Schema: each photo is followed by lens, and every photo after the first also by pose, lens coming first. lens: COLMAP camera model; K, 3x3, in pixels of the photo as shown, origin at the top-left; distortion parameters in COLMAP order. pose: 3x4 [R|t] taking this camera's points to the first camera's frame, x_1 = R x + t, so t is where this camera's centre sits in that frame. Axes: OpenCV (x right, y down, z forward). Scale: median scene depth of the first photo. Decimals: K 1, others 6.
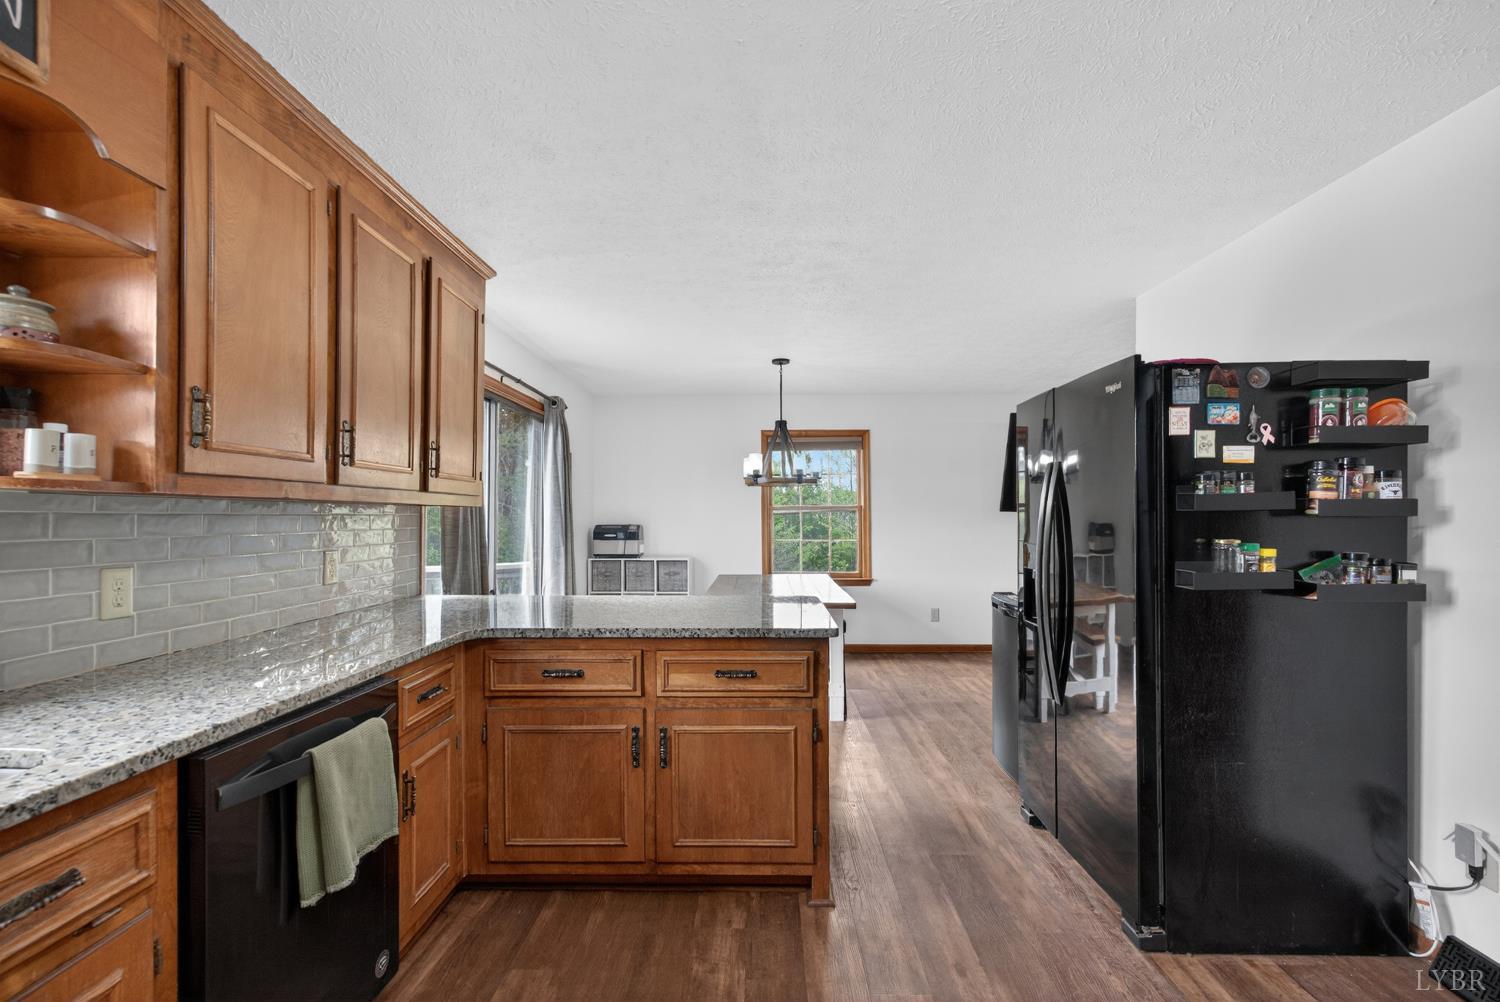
lens RADIAL K [[675.6, 0, 751.1], [0, 675.6, 515.0], [0, 0, 1]] dist [0.001385, -0.002204]
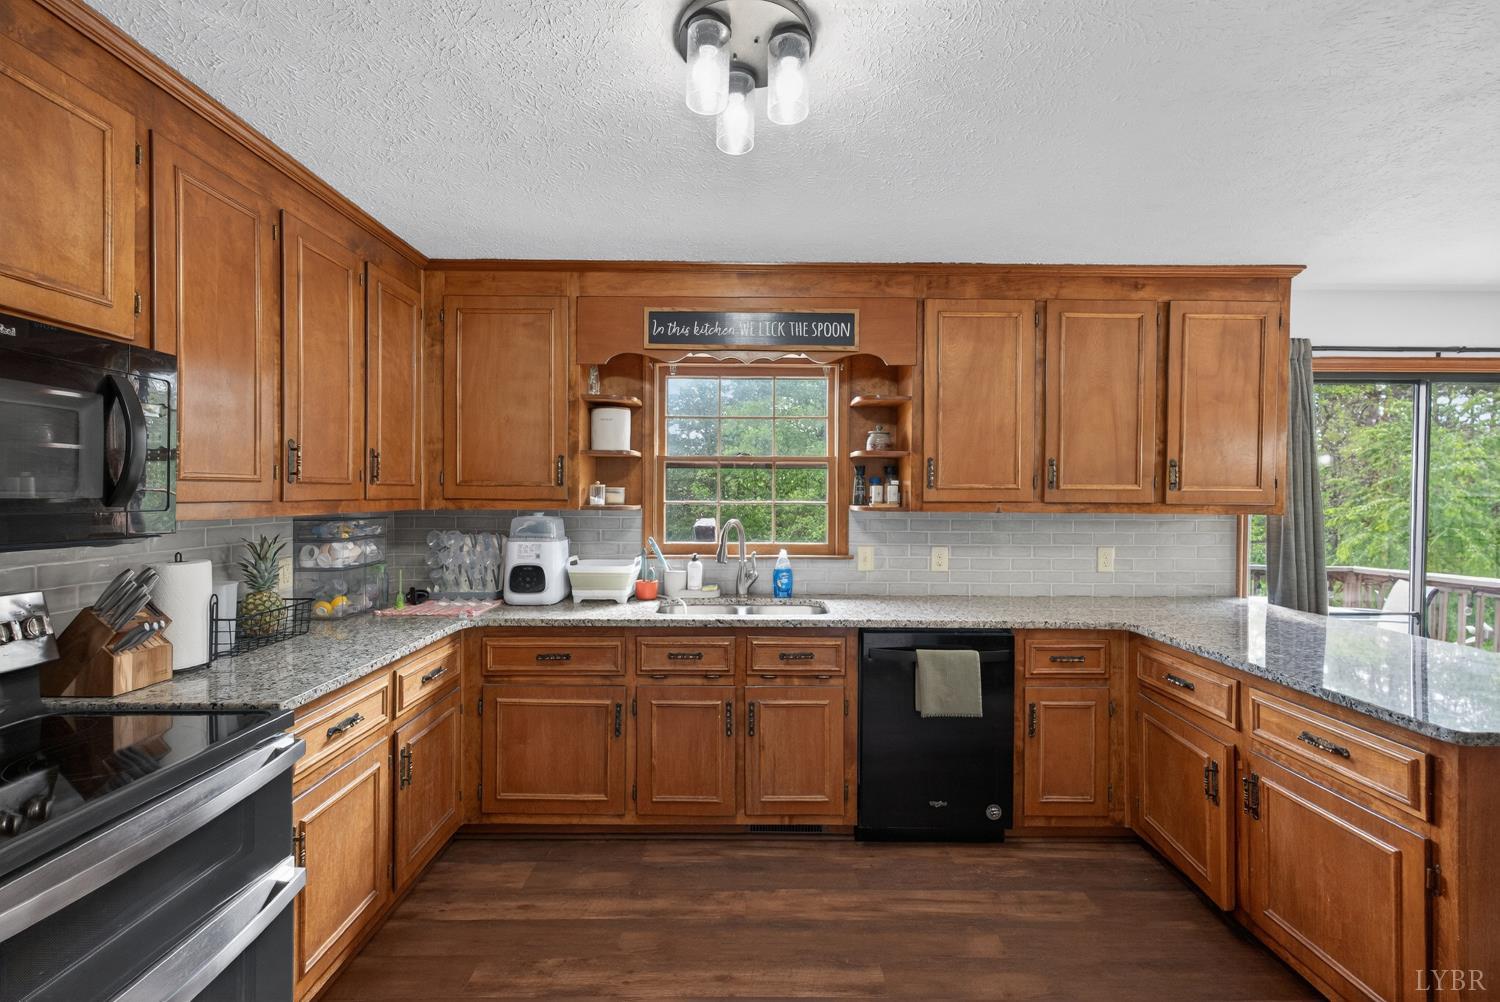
lens RADIAL K [[675.6, 0, 749.7], [0, 675.6, 493.8], [0, 0, 1]] dist [0.001385, -0.002204]
pose [[0.000600, 0.003695, -0.999993, 0.781686], [-0.005399, 0.999979, 0.003692, -0.060563], [0.999985, 0.005397, 0.000620, 0.325084]]
